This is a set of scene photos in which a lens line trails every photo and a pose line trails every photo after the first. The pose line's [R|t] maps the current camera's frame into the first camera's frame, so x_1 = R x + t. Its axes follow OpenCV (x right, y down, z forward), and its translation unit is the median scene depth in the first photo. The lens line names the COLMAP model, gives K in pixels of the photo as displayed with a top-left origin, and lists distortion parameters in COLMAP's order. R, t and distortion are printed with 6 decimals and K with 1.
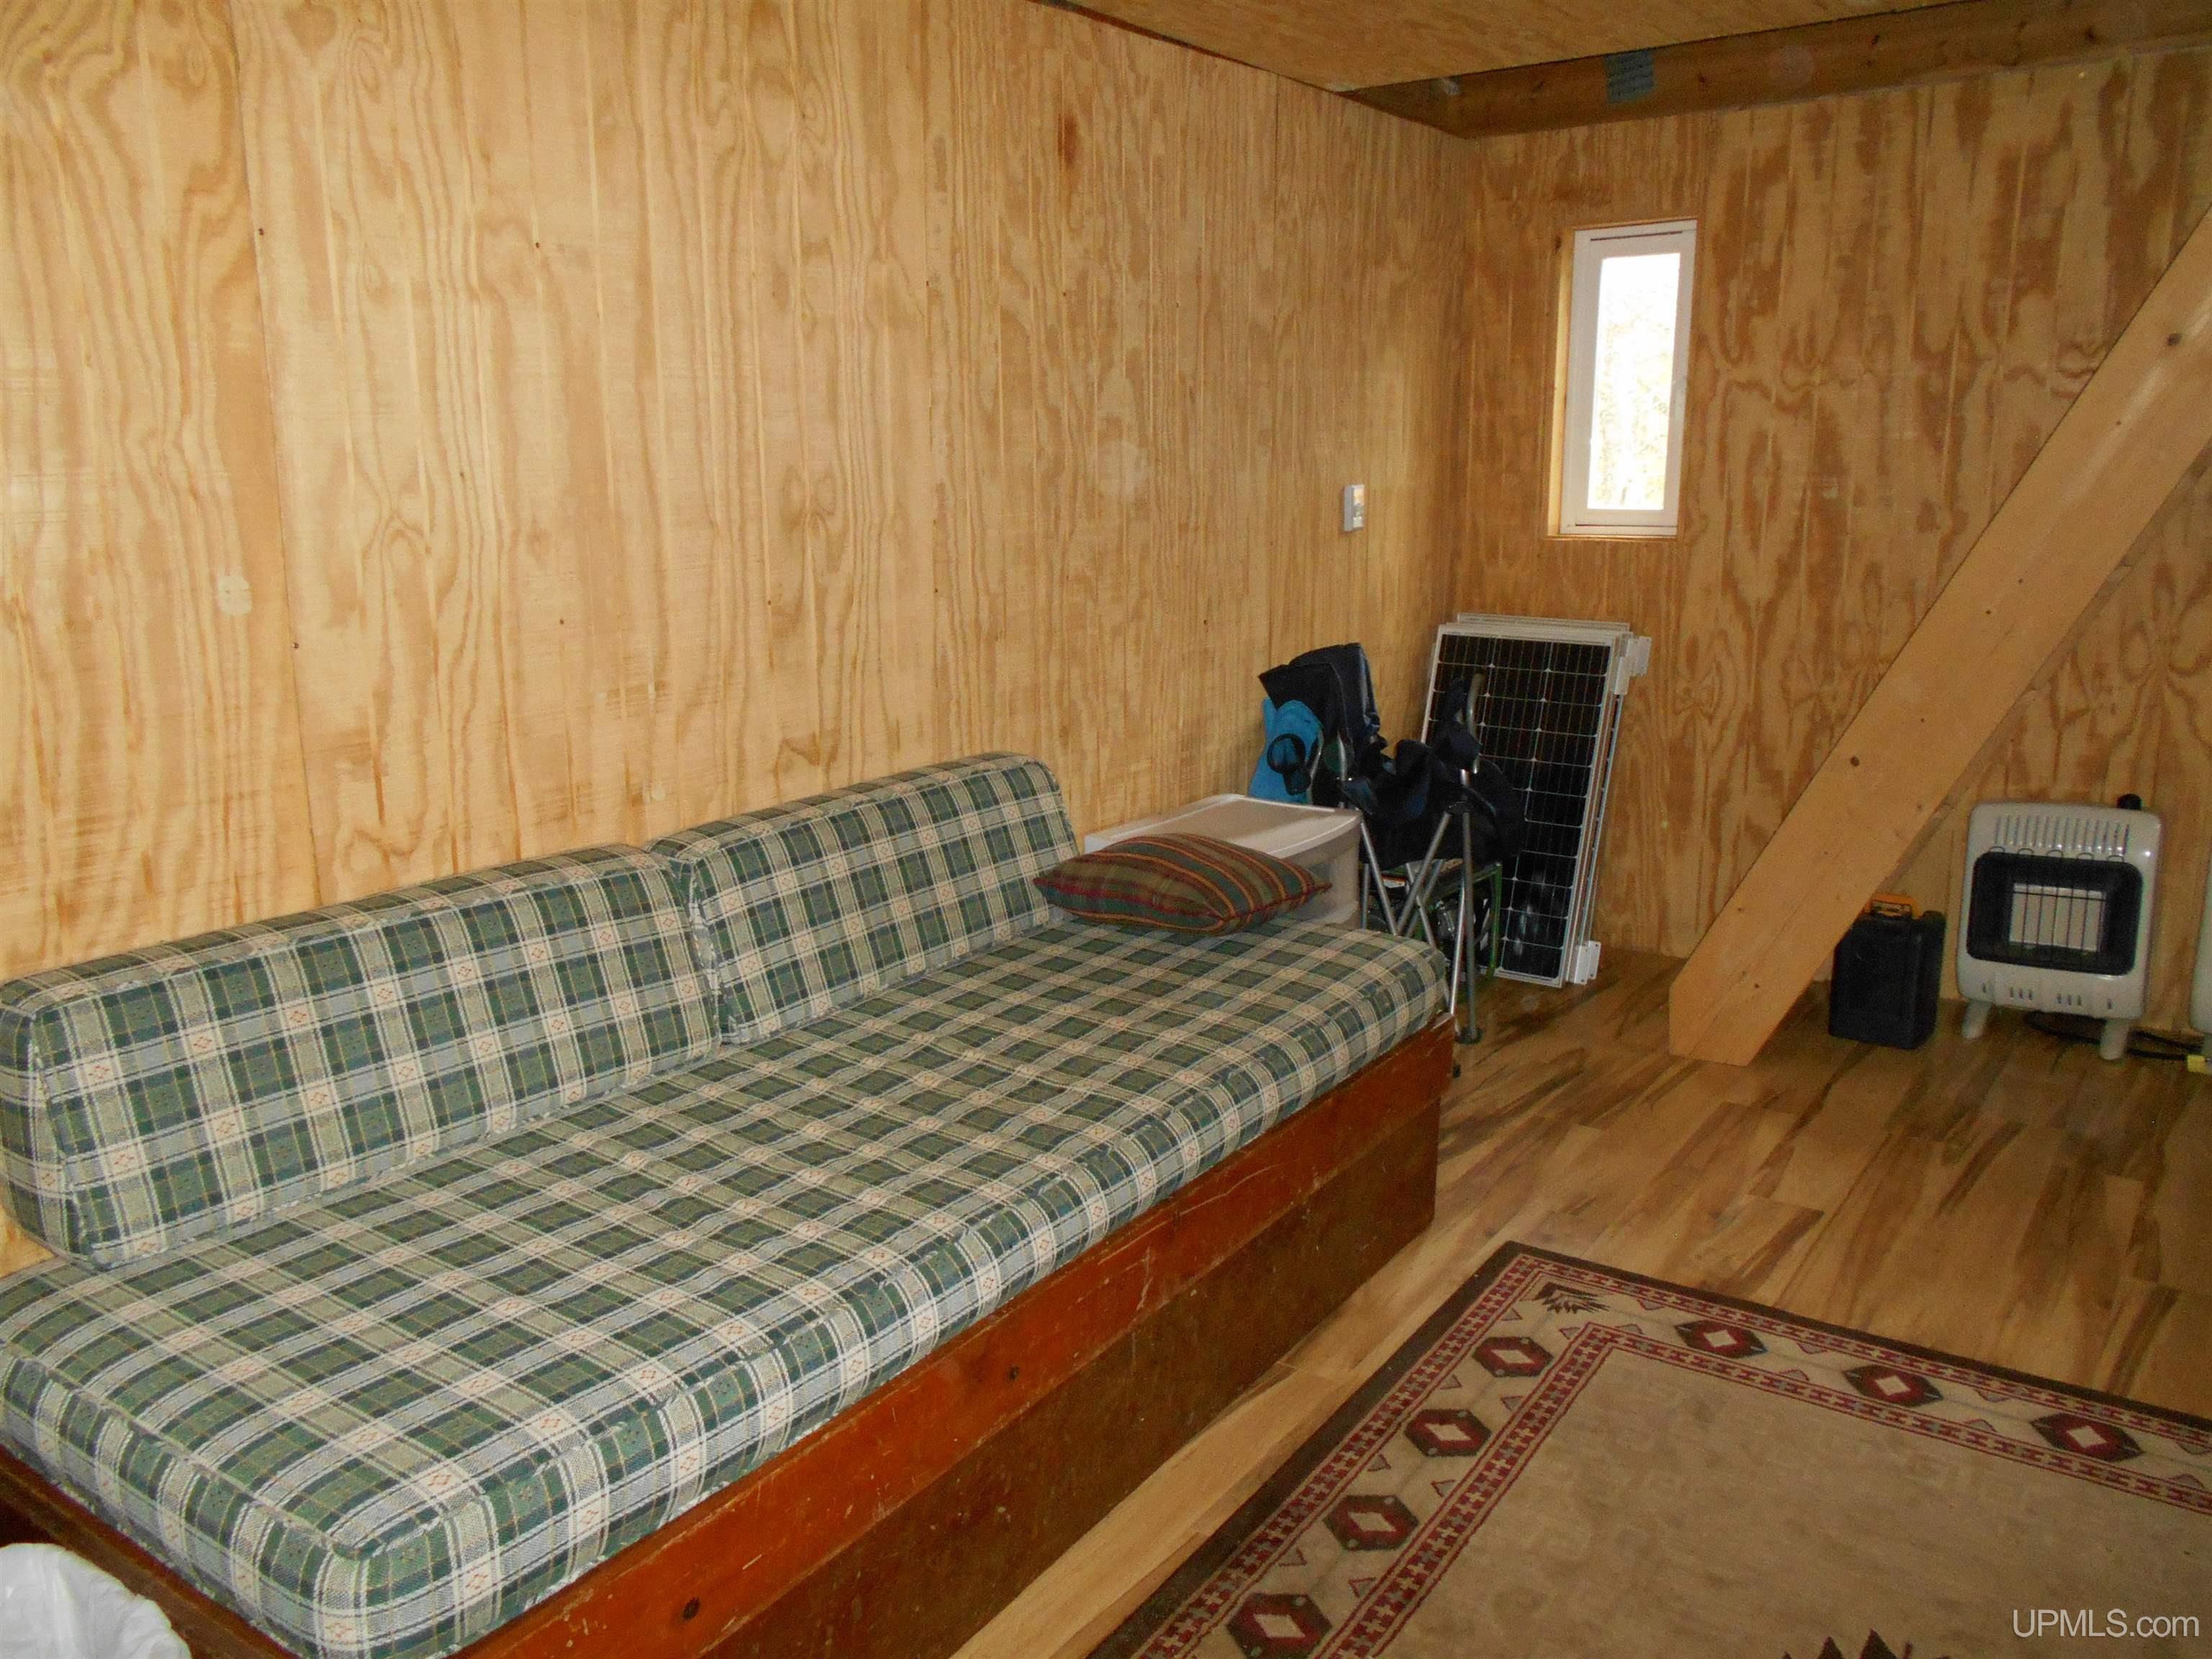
lens RADIAL K [[1691.2, 0, 1044.3], [0, 1691.2, 860.0], [0, 0, 1]] dist [-0.036270, 0.041010]
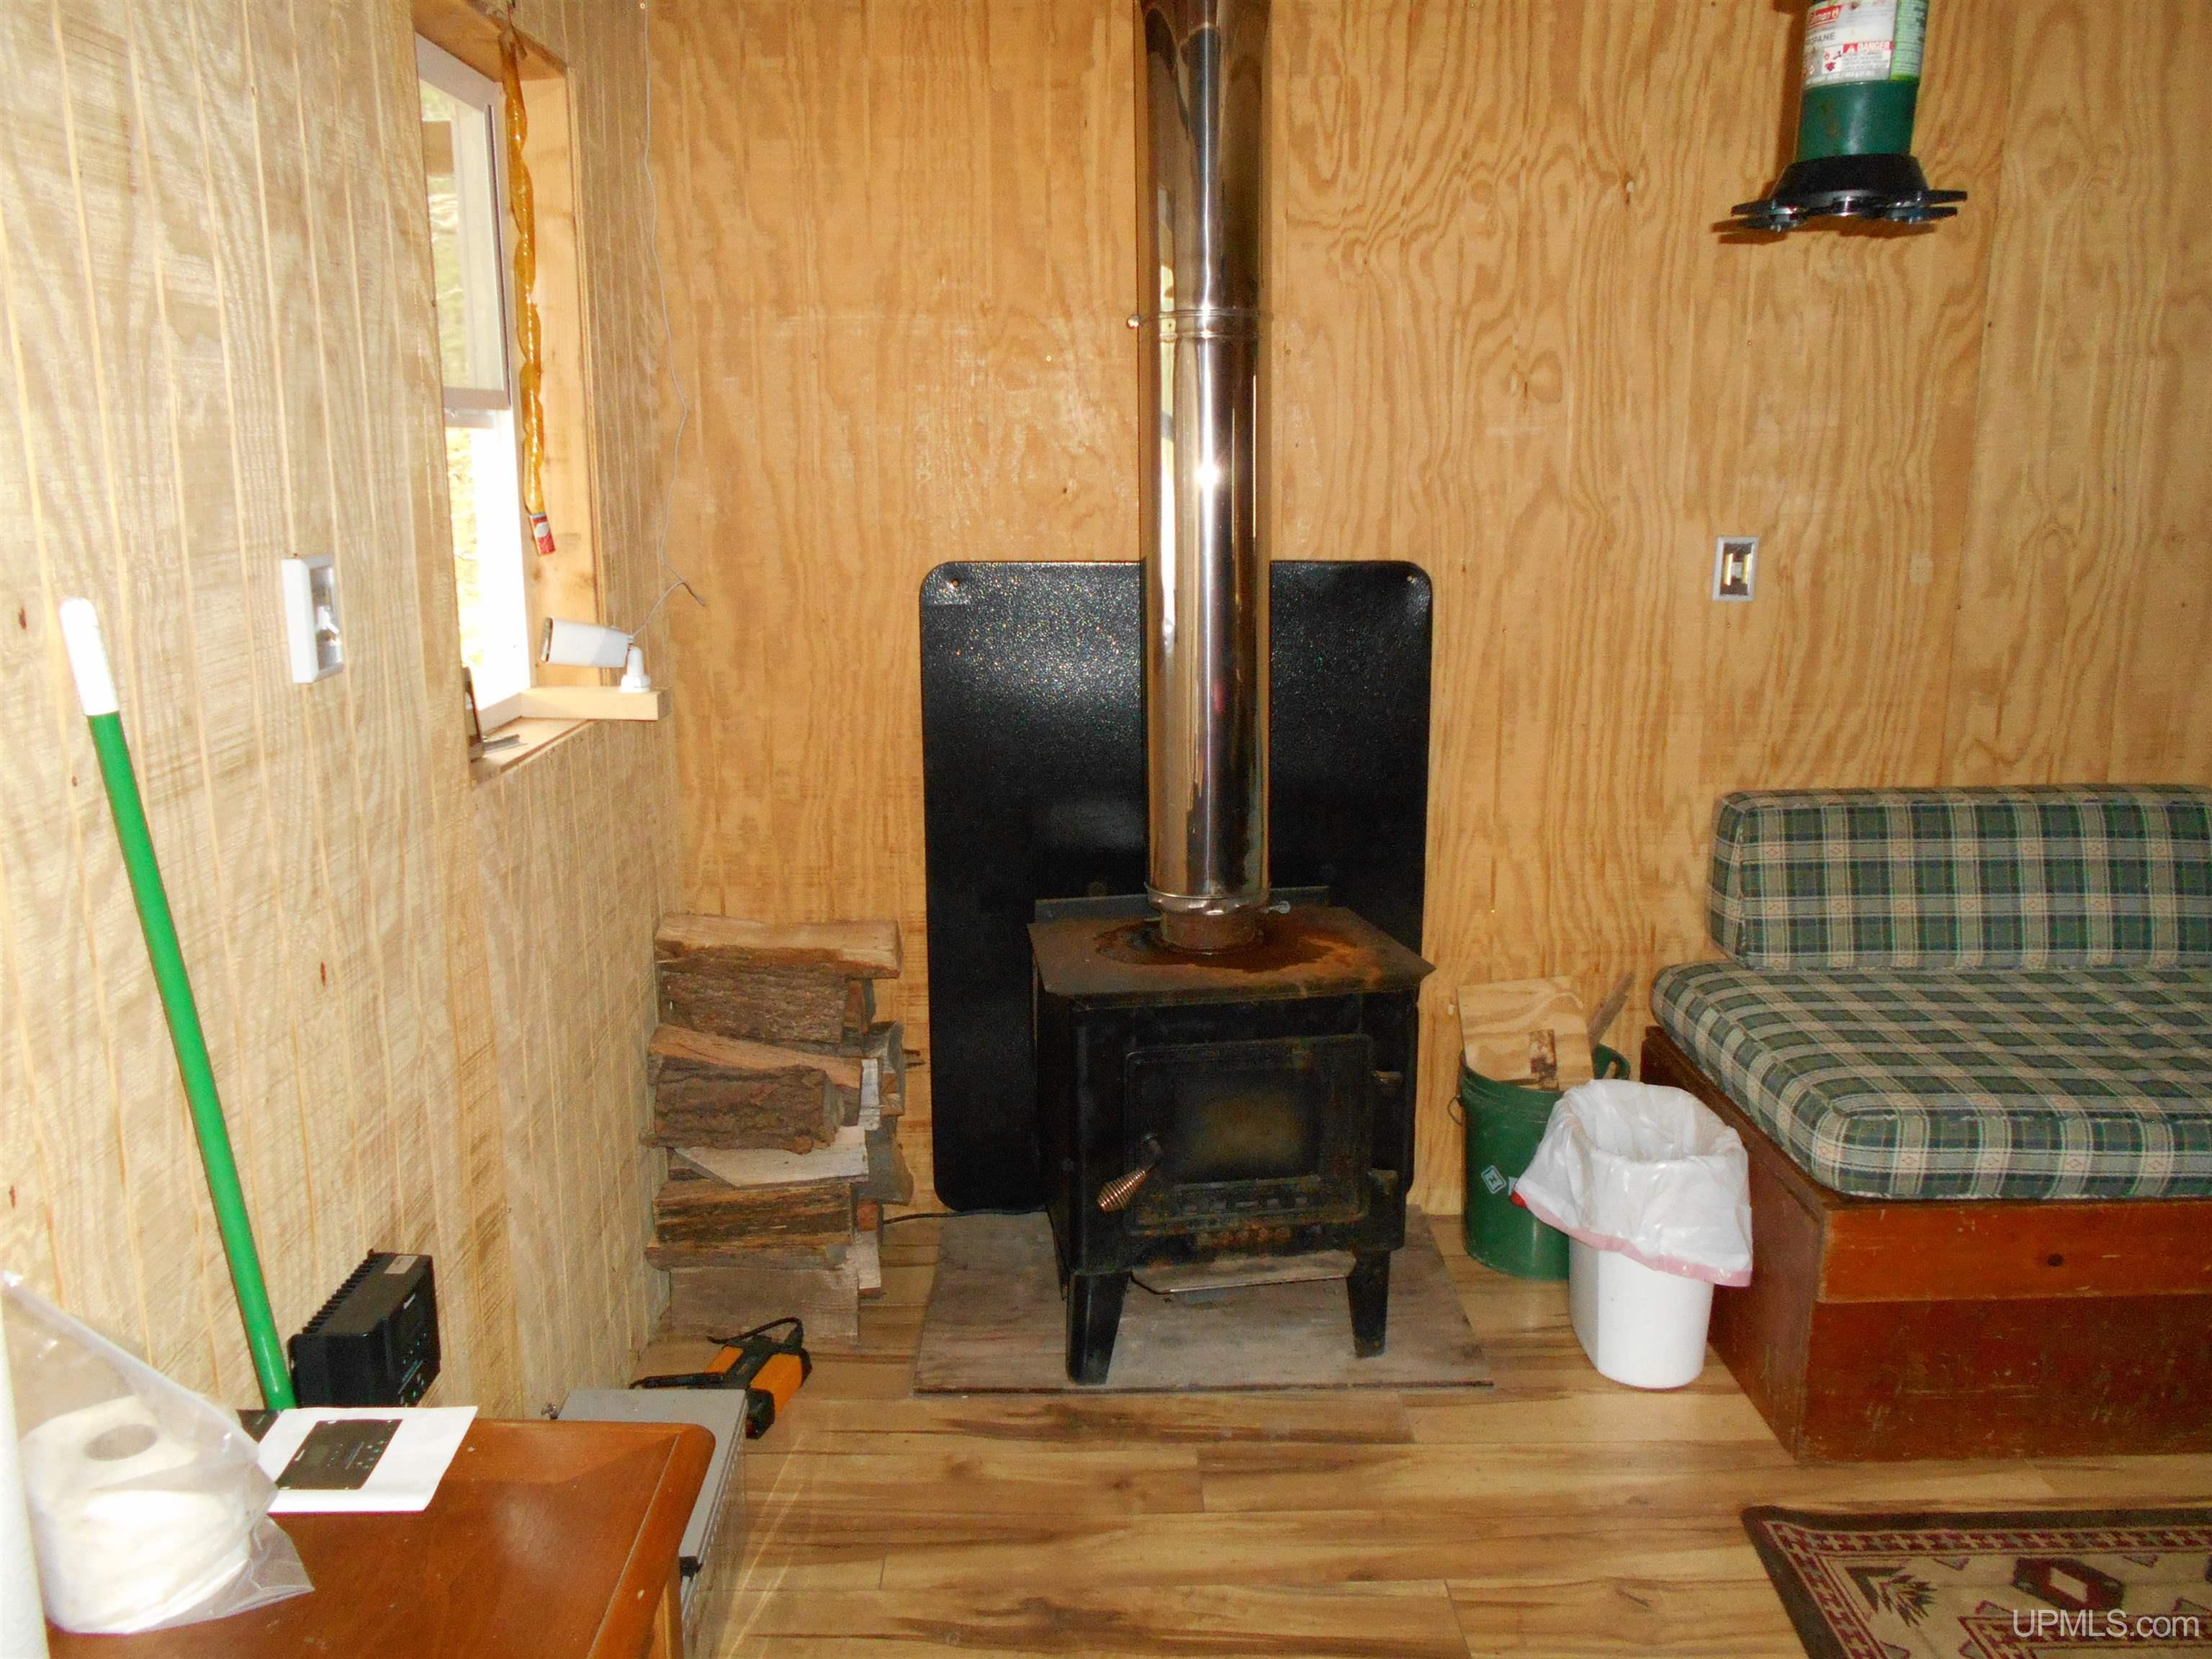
lens RADIAL K [[1688.2, 0, 1106.0], [0, 1688.2, 829.5], [0, 0, 1]] dist [0.002669, -0.002071]
pose [[0.591170, 0.169958, -0.788436, 0.339604], [-0.172726, 0.981544, 0.082075, 0.076984], [0.787834, 0.087663, 0.609616, -0.507914]]
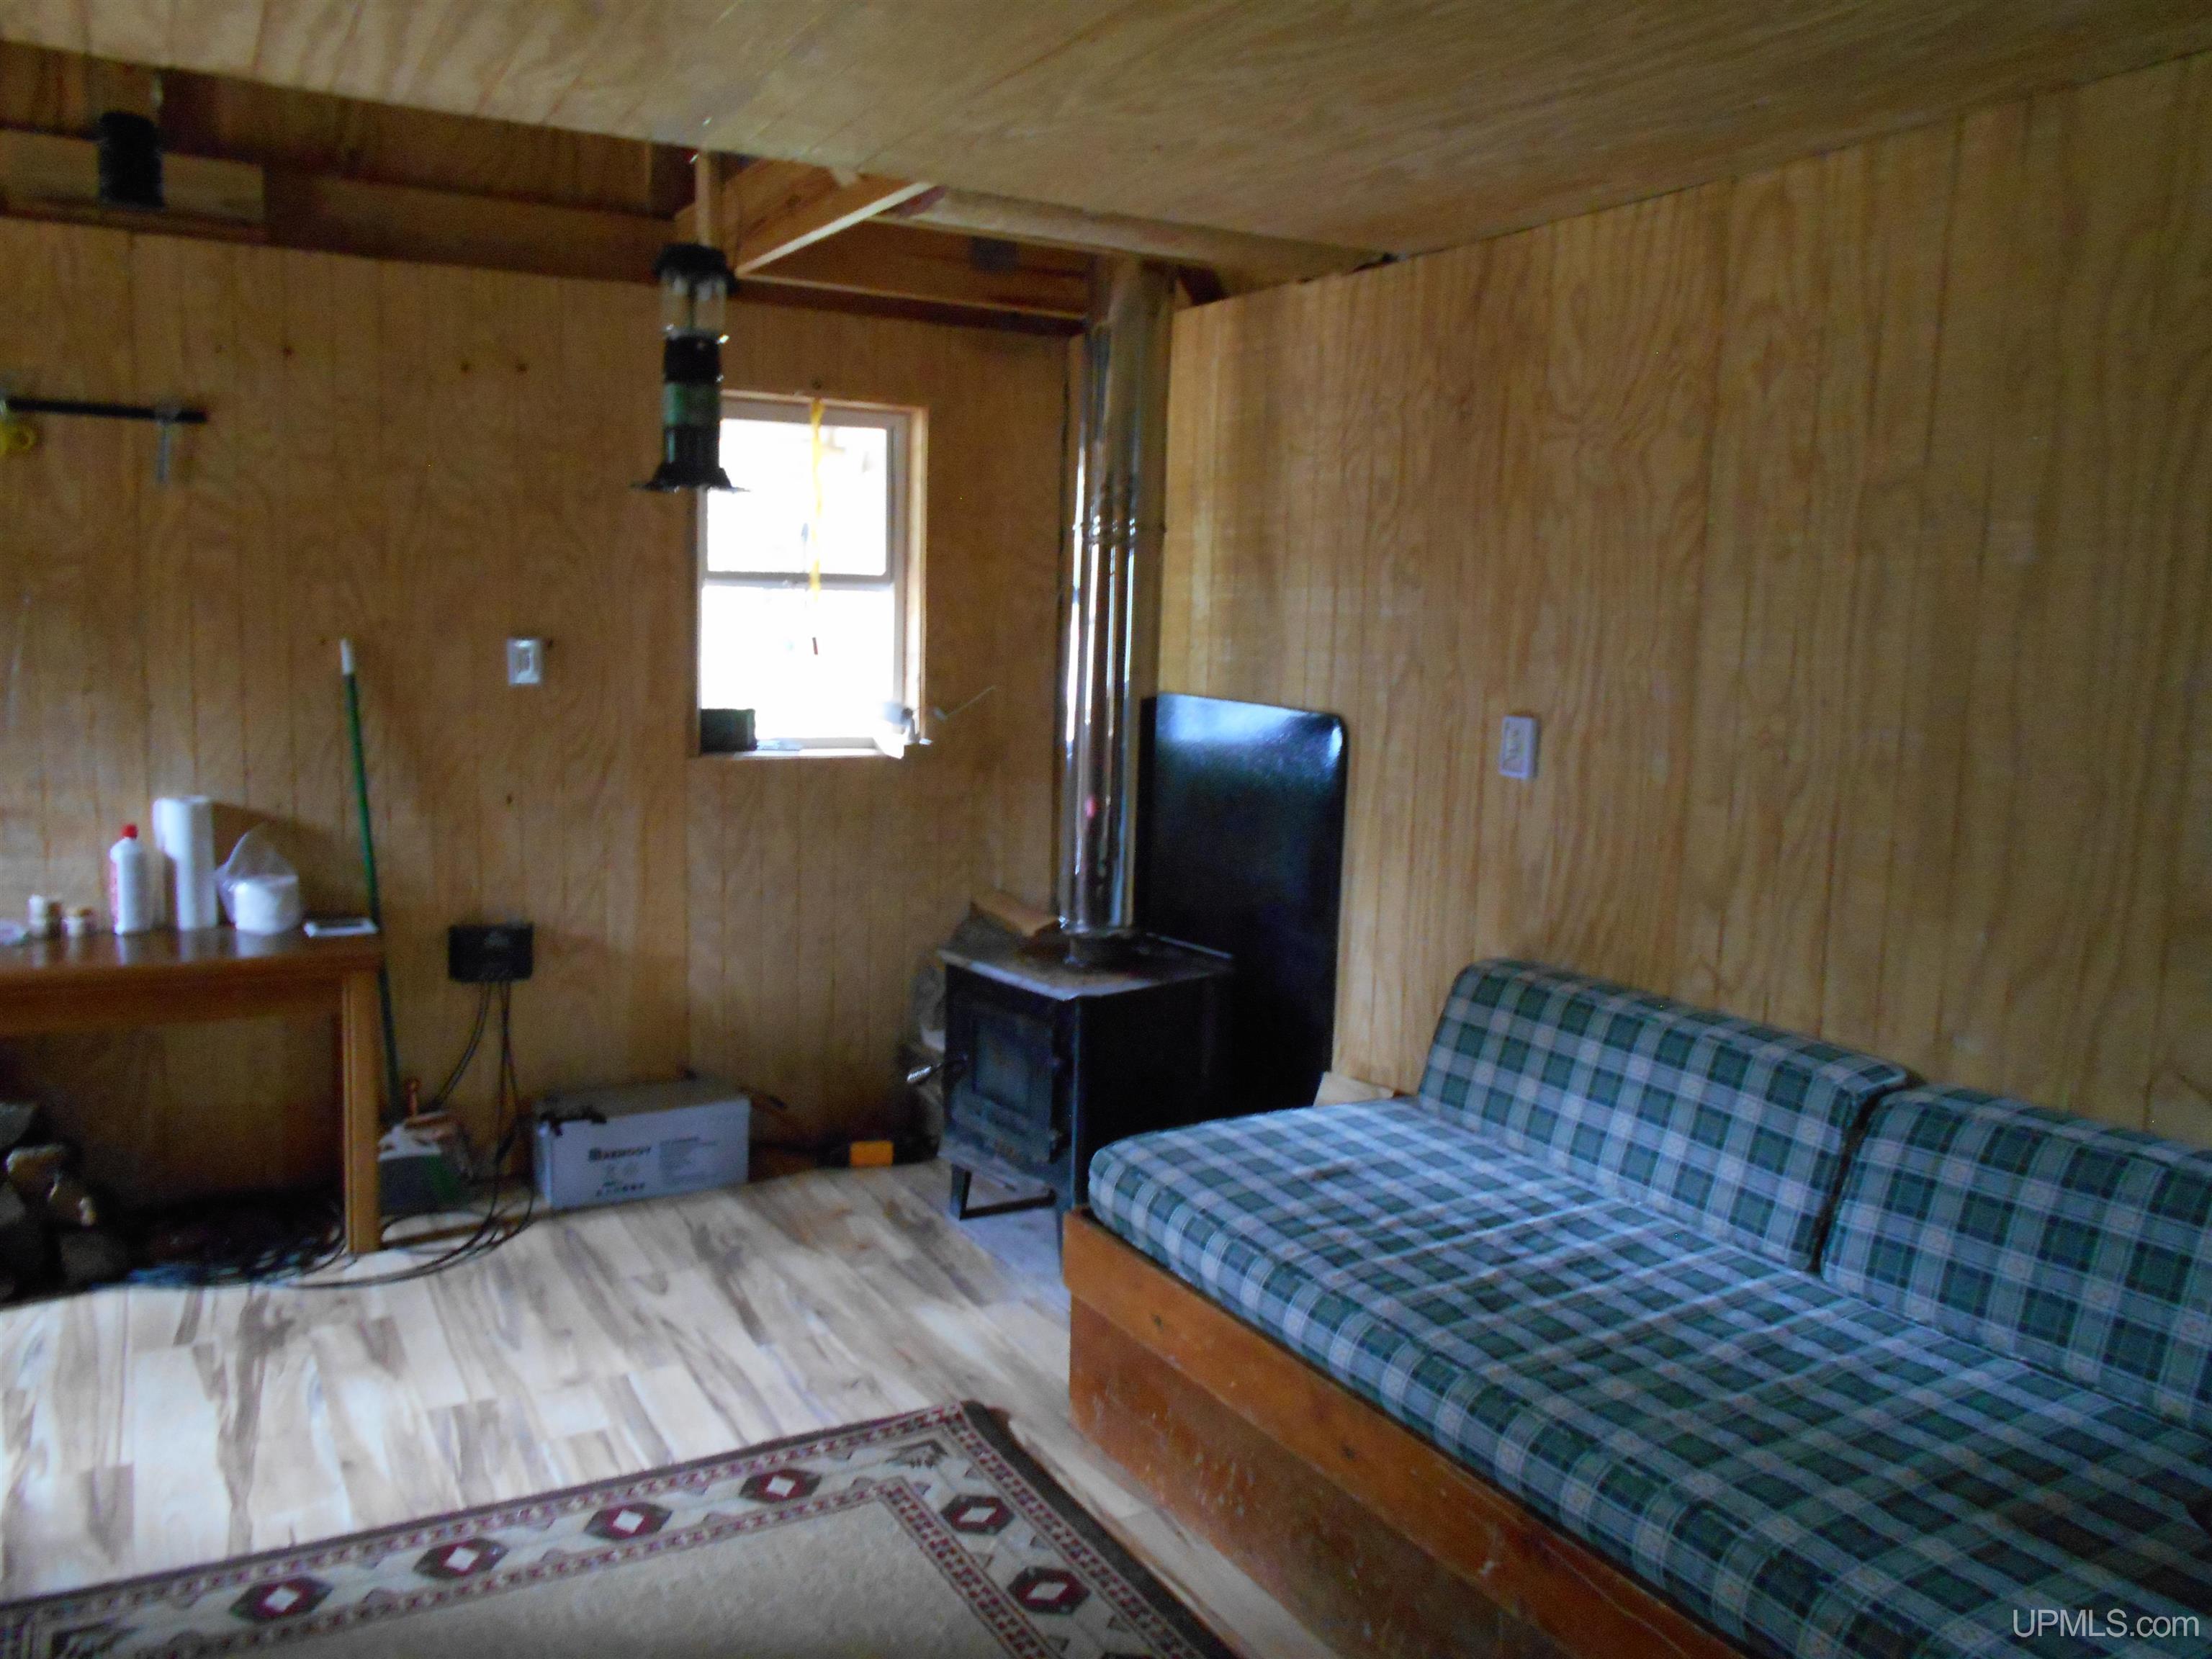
lens RADIAL K [[1733.9, 0, 1106.0], [0, 1733.9, 829.5], [0, 0, 1]] dist [-0.093628, 0.002132]
pose [[-0.417547, 0.120871, -0.900580, 1.128112], [-0.218035, 0.948829, 0.228437, -0.366865], [0.882108, 0.291741, -0.369827, 1.230101]]
